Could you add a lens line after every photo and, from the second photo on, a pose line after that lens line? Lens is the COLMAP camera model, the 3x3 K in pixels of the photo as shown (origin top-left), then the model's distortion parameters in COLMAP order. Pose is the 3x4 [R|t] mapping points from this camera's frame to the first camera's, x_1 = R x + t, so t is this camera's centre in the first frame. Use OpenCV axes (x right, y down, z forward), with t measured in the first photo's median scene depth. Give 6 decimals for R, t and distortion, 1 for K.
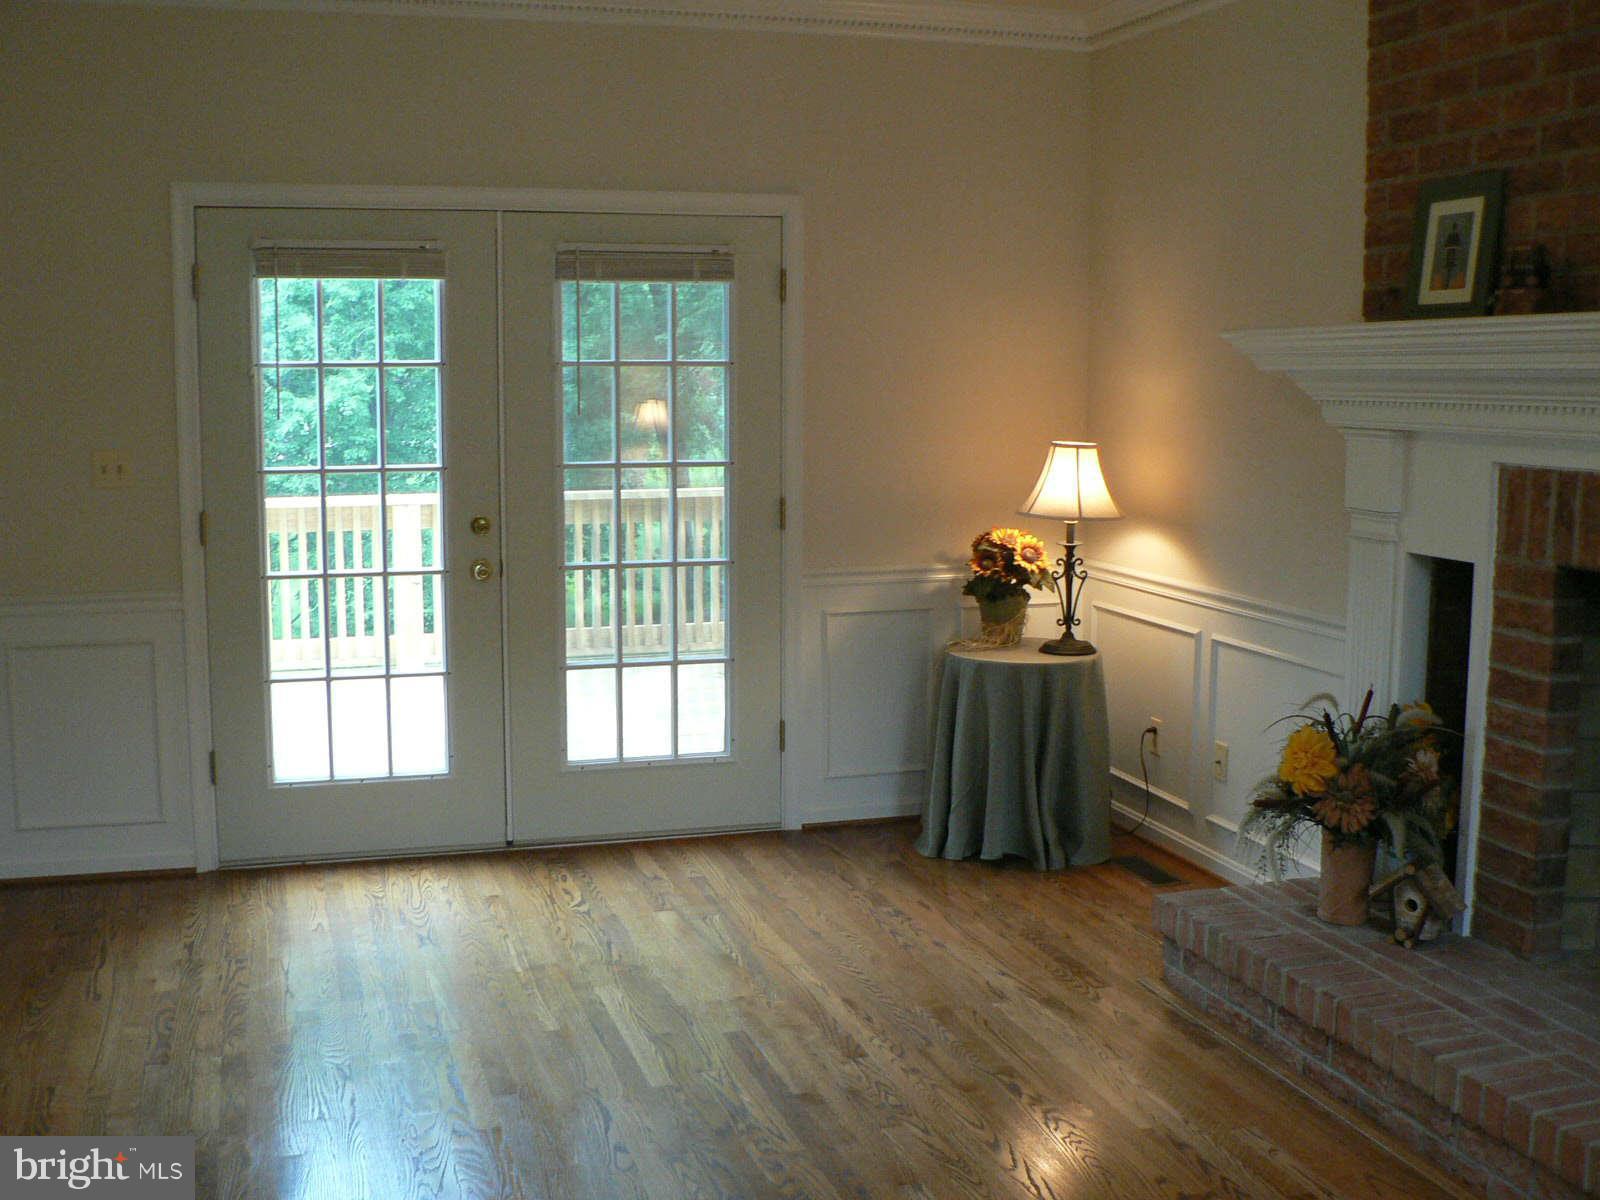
lens RADIAL K [[1726.5, 0, 800.0], [0, 1726.5, 600.0], [0, 0, 1]] dist [-0.188419, 0.203231]
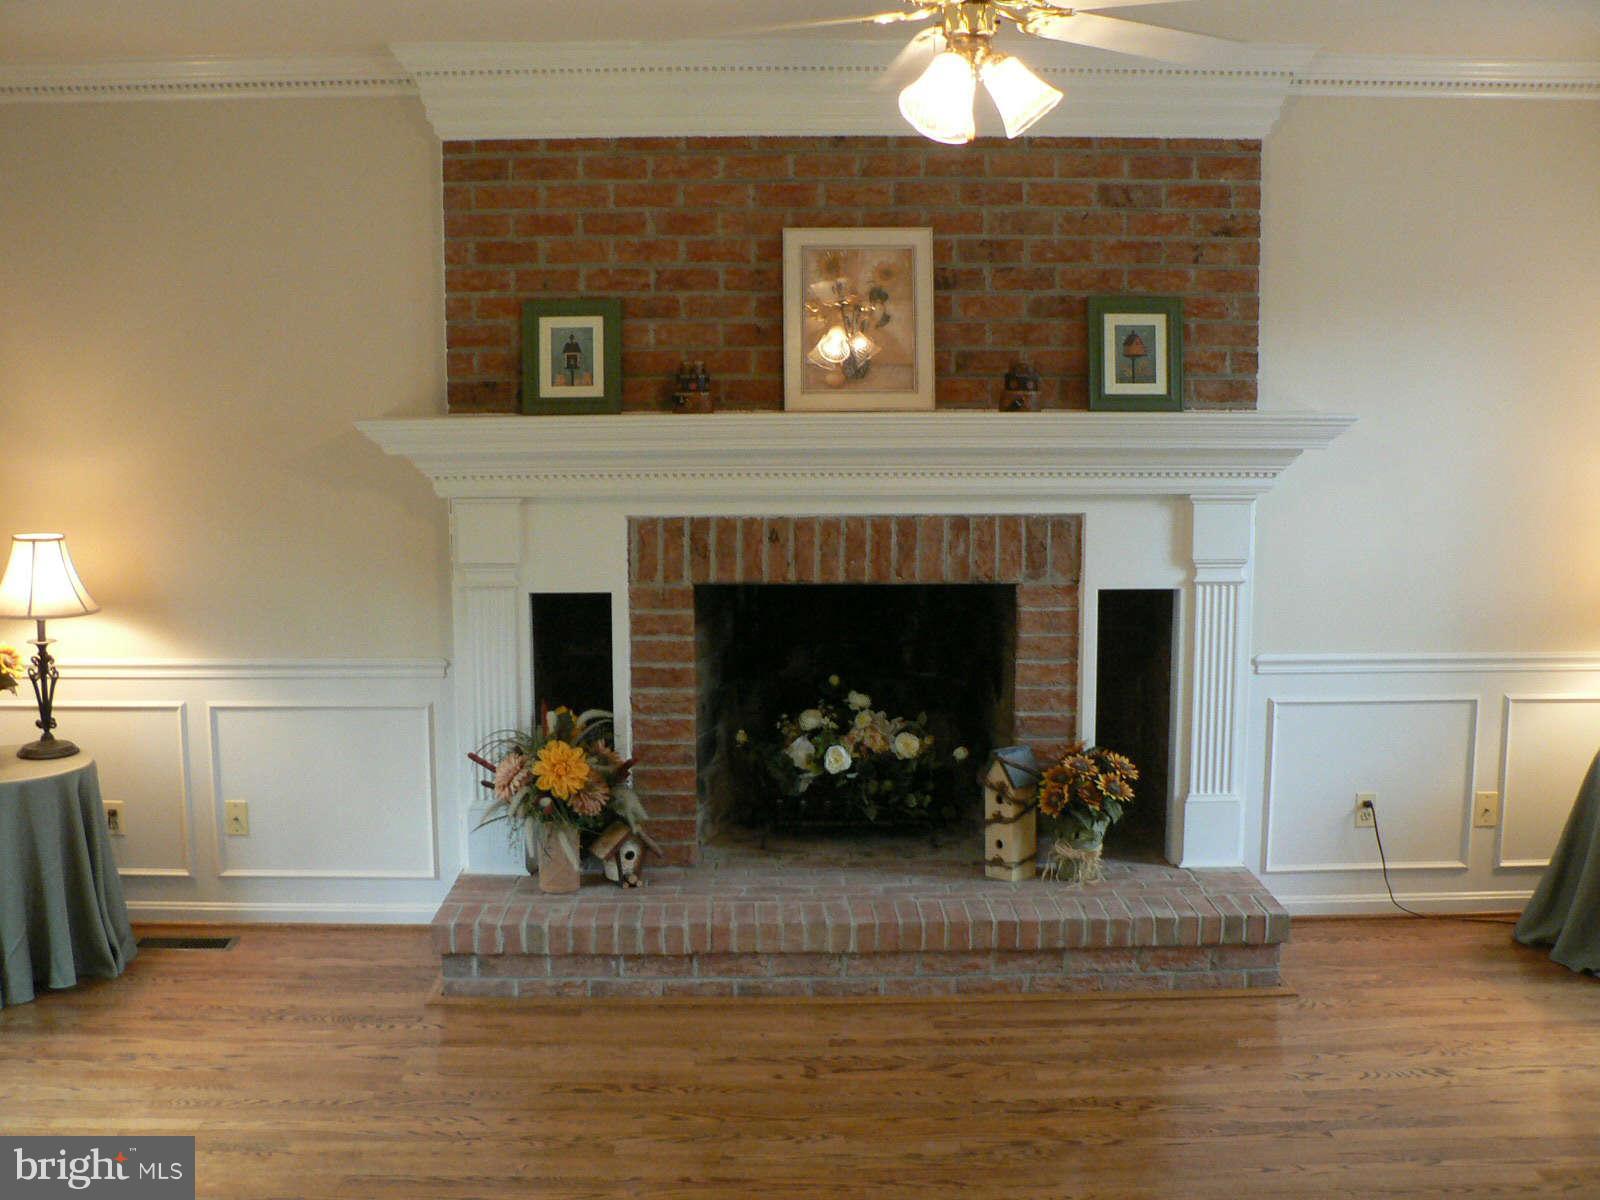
lens RADIAL K [[1726.5, 0, 800.0], [0, 1726.5, 600.0], [0, 0, 1]] dist [-0.188419, 0.203231]
pose [[0.283431, -0.142306, 0.948375, -0.855921], [0.128729, 0.985624, 0.109424, -0.147404], [-0.950314, 0.091069, 0.297675, 0.462878]]
